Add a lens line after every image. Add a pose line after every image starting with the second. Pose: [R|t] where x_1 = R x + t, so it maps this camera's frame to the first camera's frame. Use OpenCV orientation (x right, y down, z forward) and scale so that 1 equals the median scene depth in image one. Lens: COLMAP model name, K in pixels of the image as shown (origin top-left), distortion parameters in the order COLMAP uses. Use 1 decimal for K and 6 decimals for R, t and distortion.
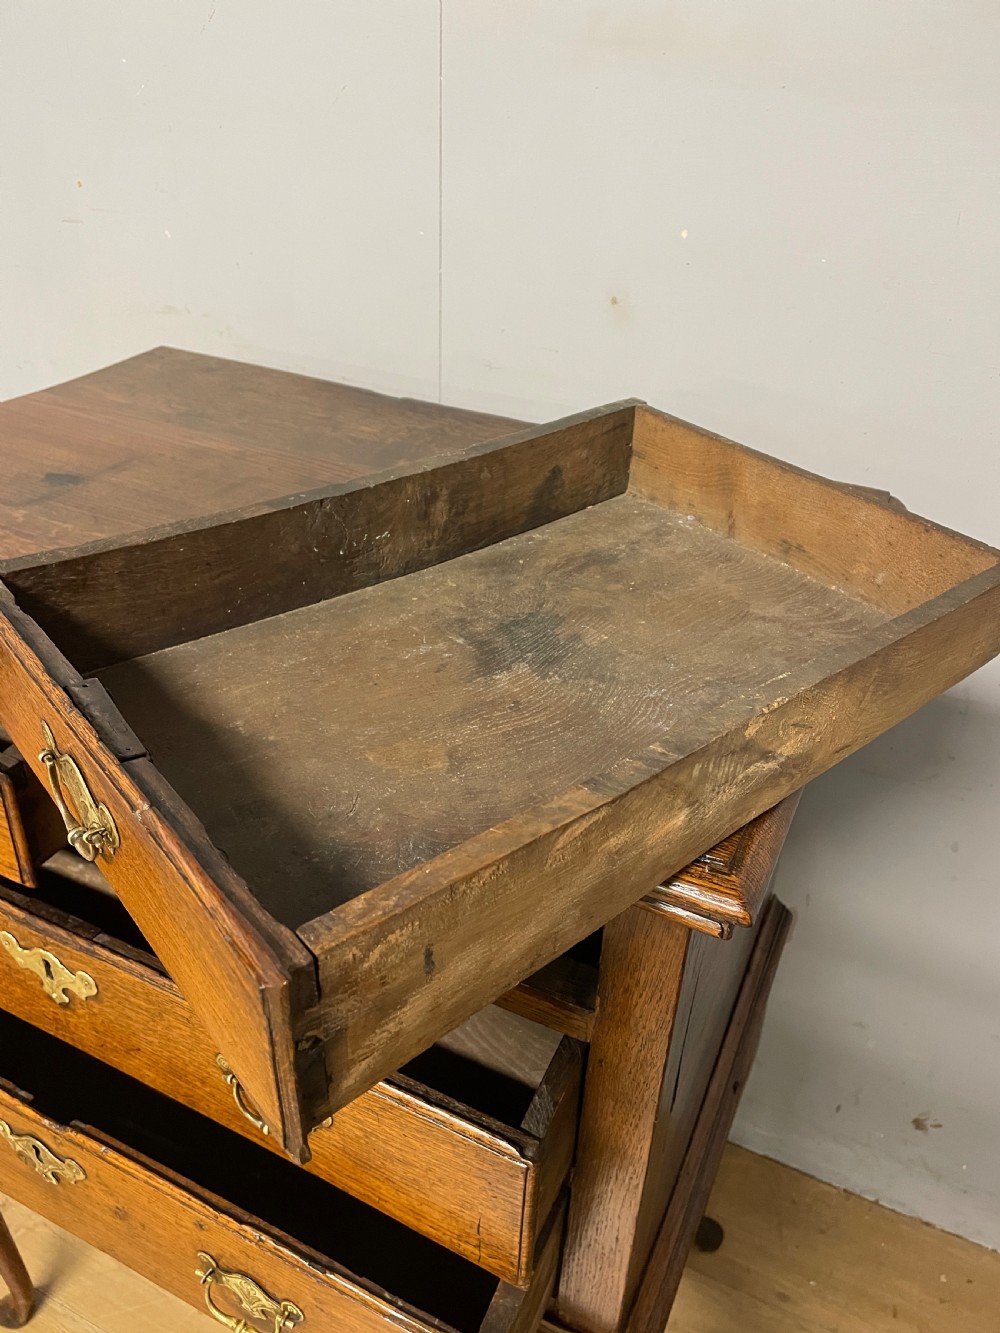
lens RADIAL K [[1012.6, 0, 493.7], [0, 1012.6, 675.3], [0, 0, 1]] dist [0.095750, -0.123842]
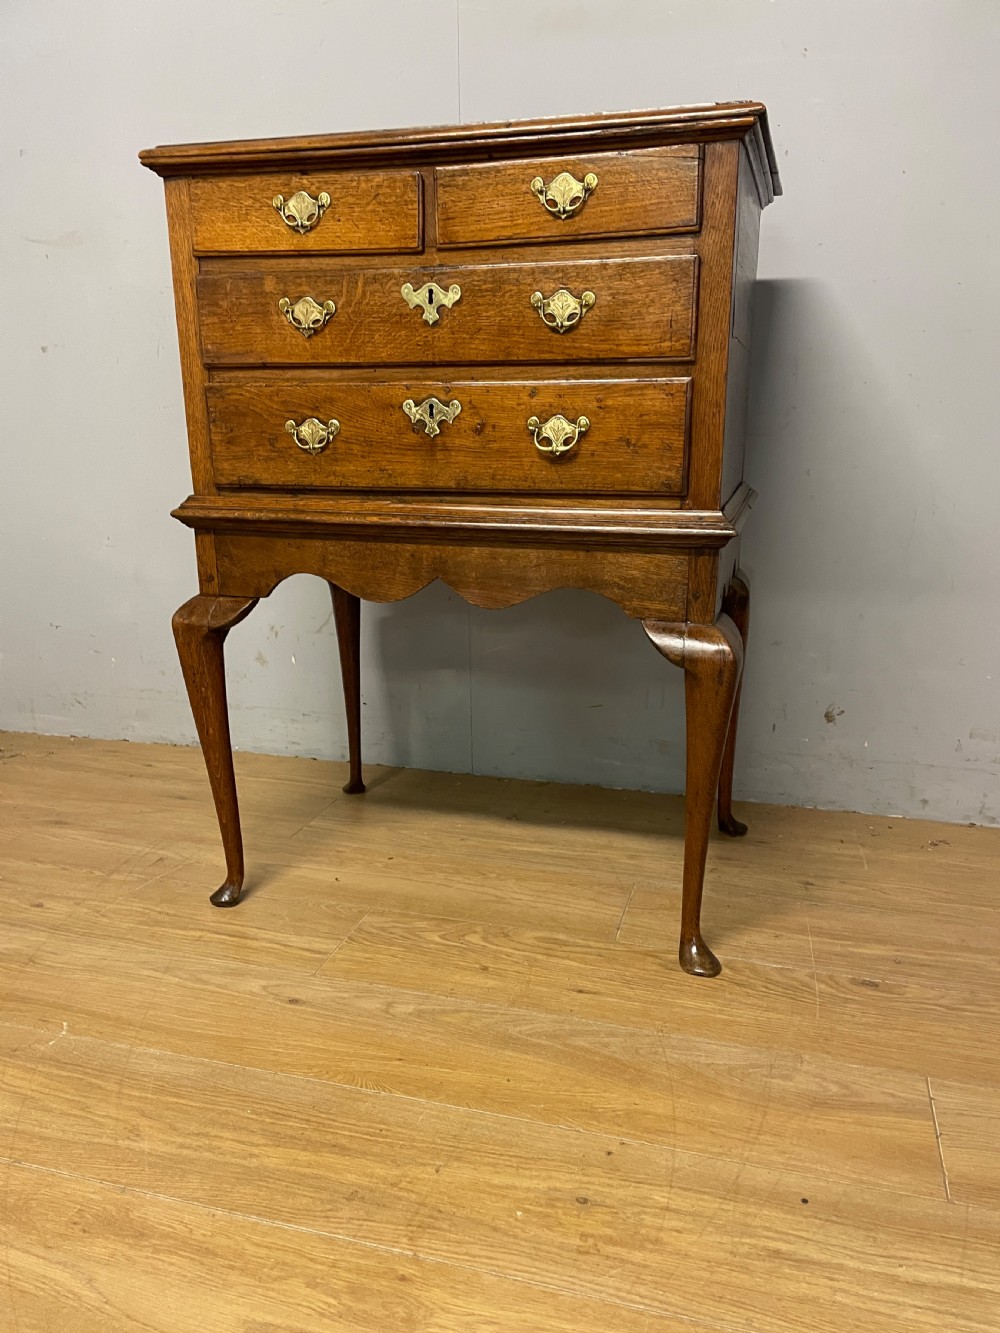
lens RADIAL K [[1012.1, 0, 506.2], [0, 1012.1, 675.9], [0, 0, 1]] dist [0.092118, -0.122081]
pose [[0.986617, -0.075896, 0.144312, -0.333857], [0.115336, 0.950462, -0.288652, 1.066770], [-0.115255, 0.301433, 0.946496, -0.445293]]
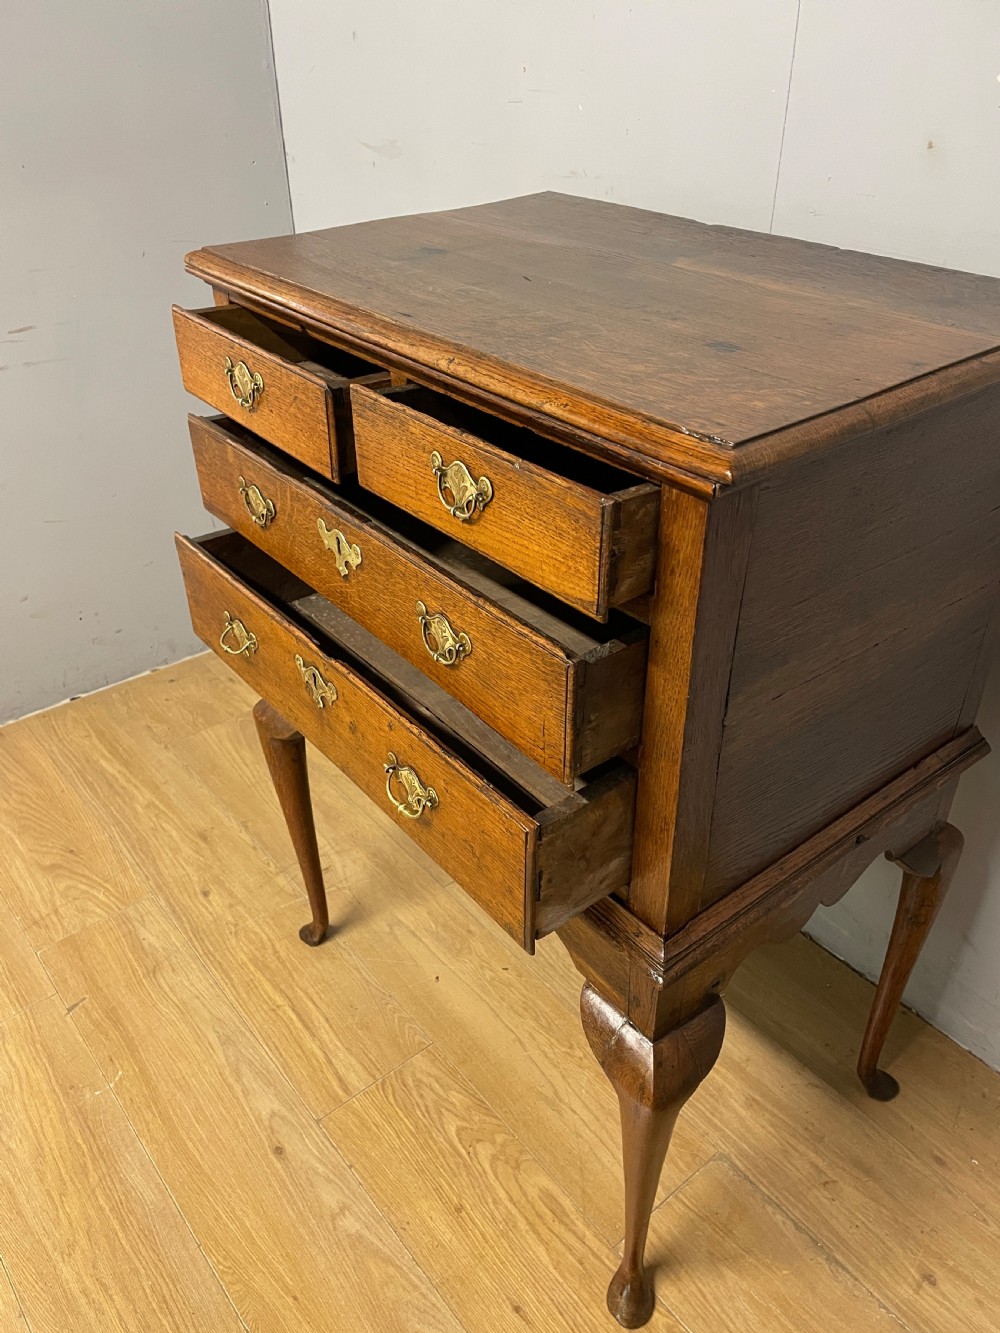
lens RADIAL K [[1012.6, 0, 493.7], [0, 1012.6, 675.3], [0, 0, 1]] dist [0.095750, -0.123842]
pose [[0.897046, 0.205830, -0.391078, 0.265484], [-0.199754, 0.978207, 0.056651, 0.231785], [0.394216, 0.027301, 0.918612, -0.184353]]
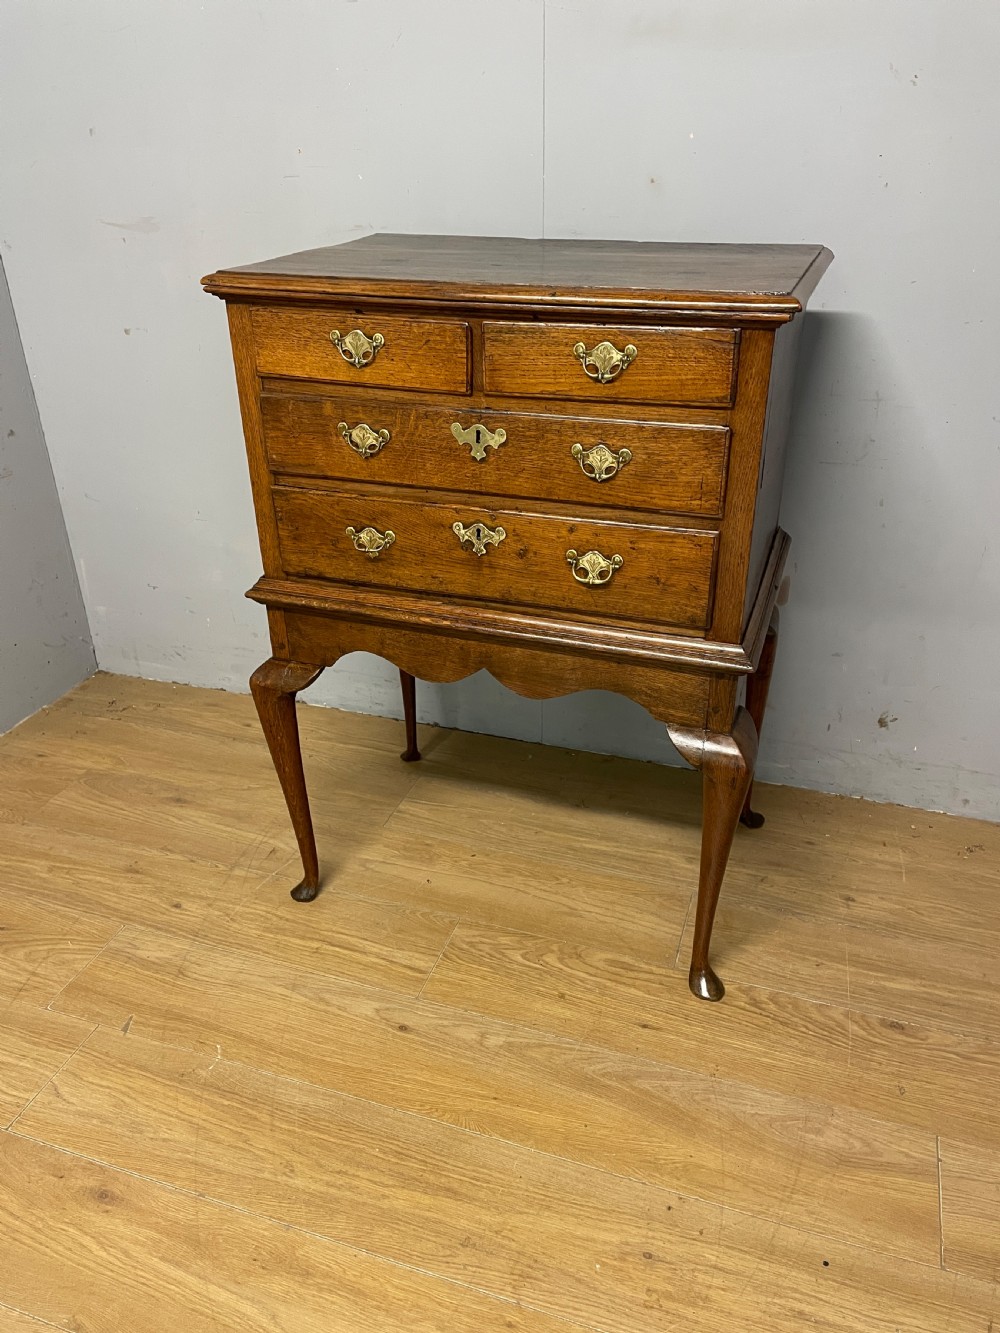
lens RADIAL K [[1011.6, 0, 498.2], [0, 1011.6, 660.9], [0, 0, 1]] dist [0.093899, -0.120294]
pose [[0.993184, -0.089650, 0.074484, -0.369177], [0.095757, 0.991944, -0.082931, 0.600458], [-0.066449, 0.089498, 0.993768, -0.681633]]
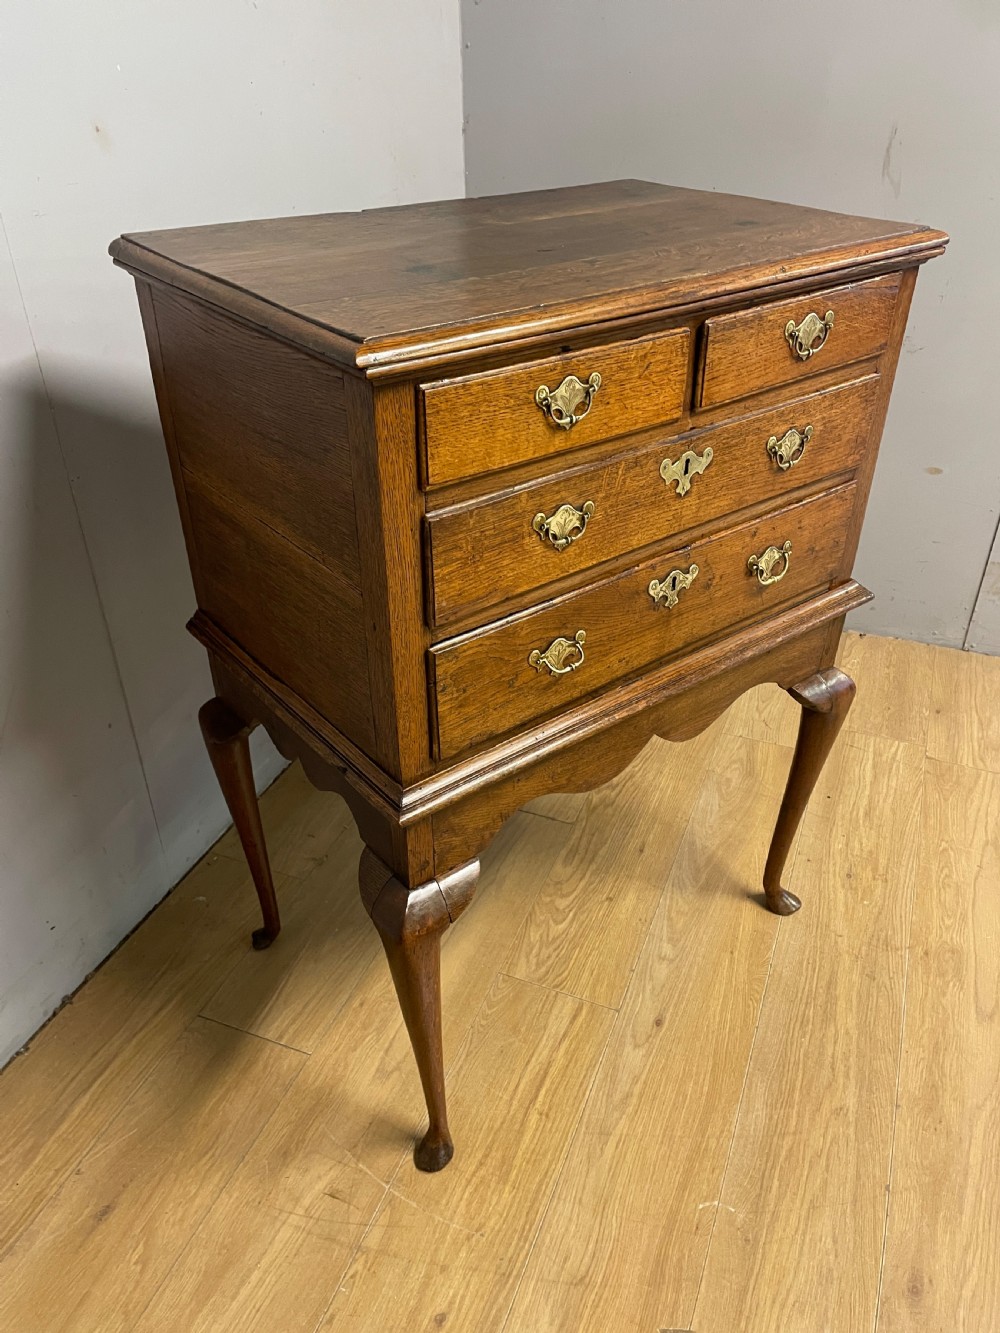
lens RADIAL K [[1014.0, 0, 501.3], [0, 1014.0, 674.0], [0, 0, 1]] dist [0.098286, -0.134610]
pose [[0.440952, -0.517144, 0.733569, -1.318472], [0.494935, 0.821924, 0.281924, -0.076526], [-0.748733, 0.238754, 0.618382, 0.234057]]
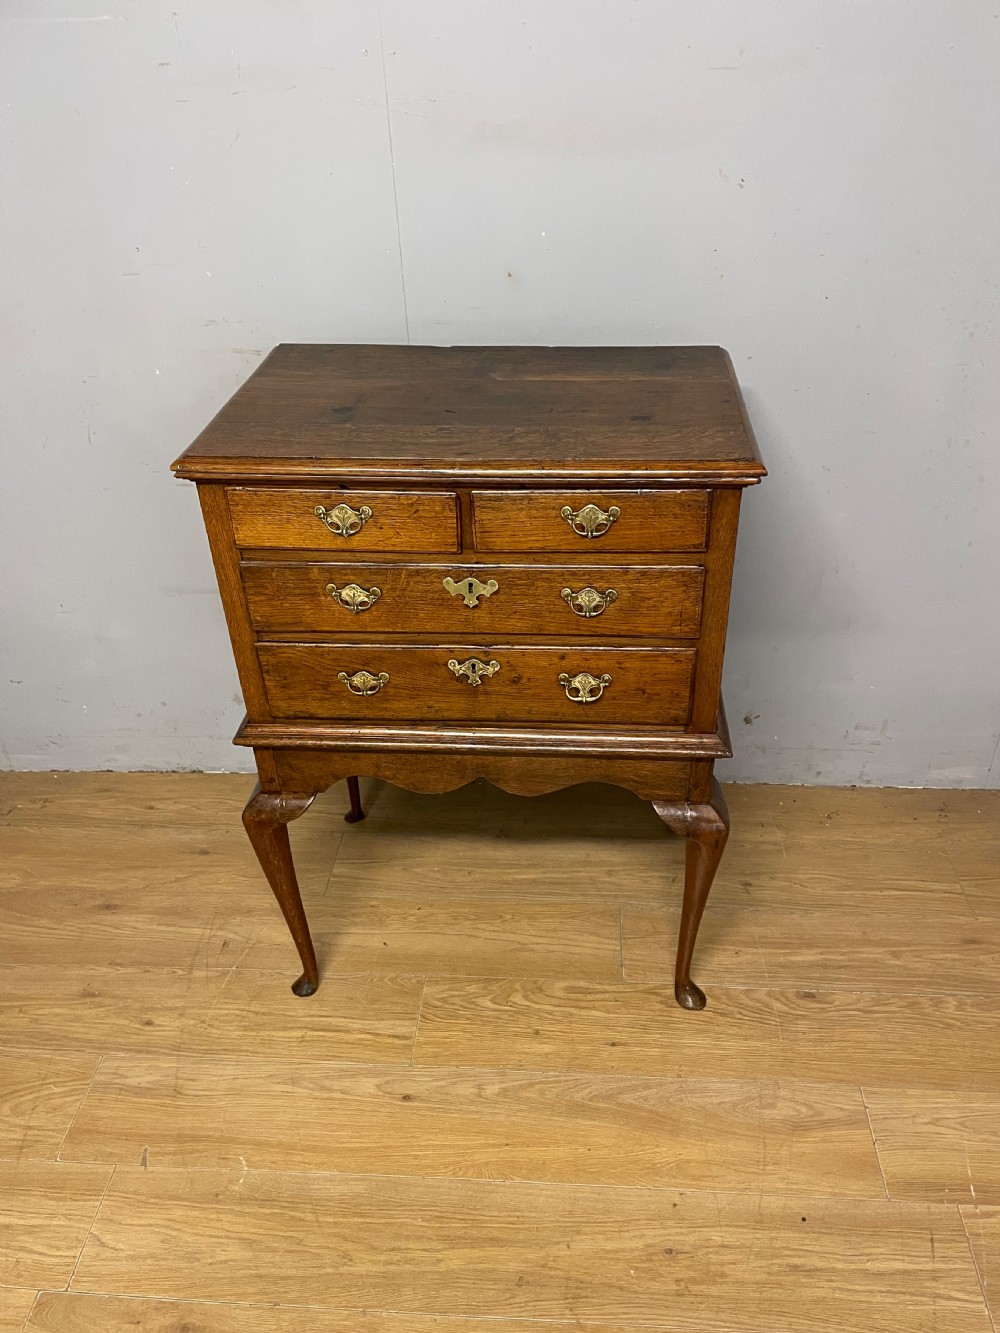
lens RADIAL K [[1013.7, 0, 513.7], [0, 1013.7, 675.9], [0, 0, 1]] dist [0.097102, -0.126494]
pose [[0.929246, -0.250117, 0.271925, -0.592030], [0.243314, 0.968150, 0.059033, 0.235264], [-0.278029, 0.011306, 0.960506, -0.801562]]
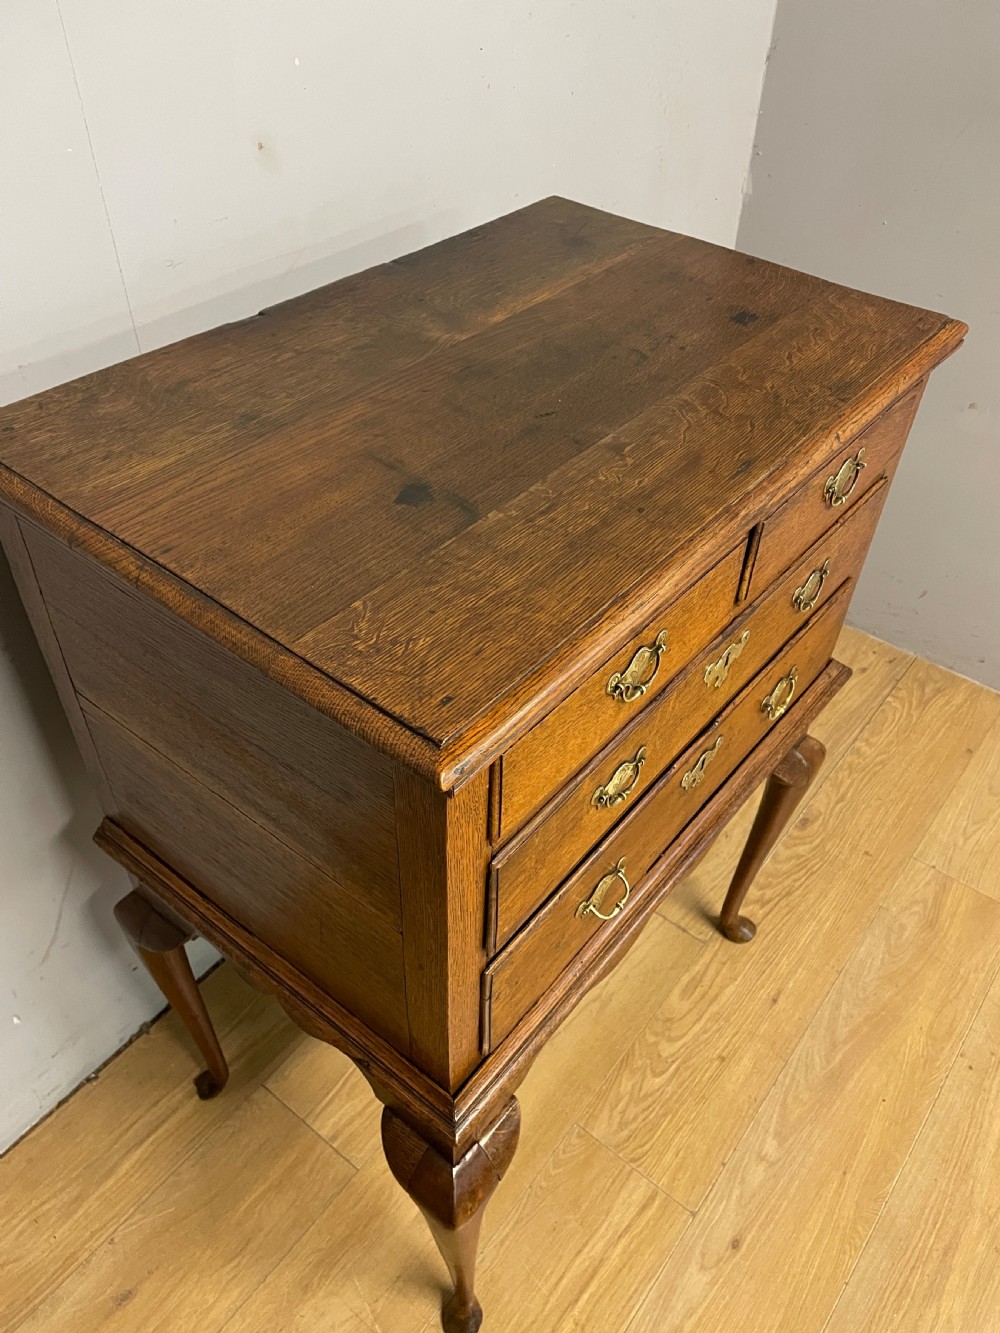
lens RADIAL K [[1012.1, 0, 506.2], [0, 1012.1, 675.9], [0, 0, 1]] dist [0.092118, -0.122081]
pose [[0.223636, -0.683790, 0.694563, -0.997327], [0.504424, 0.690953, 0.517822, -0.442654], [-0.833992, 0.234551, 0.499442, 0.426228]]
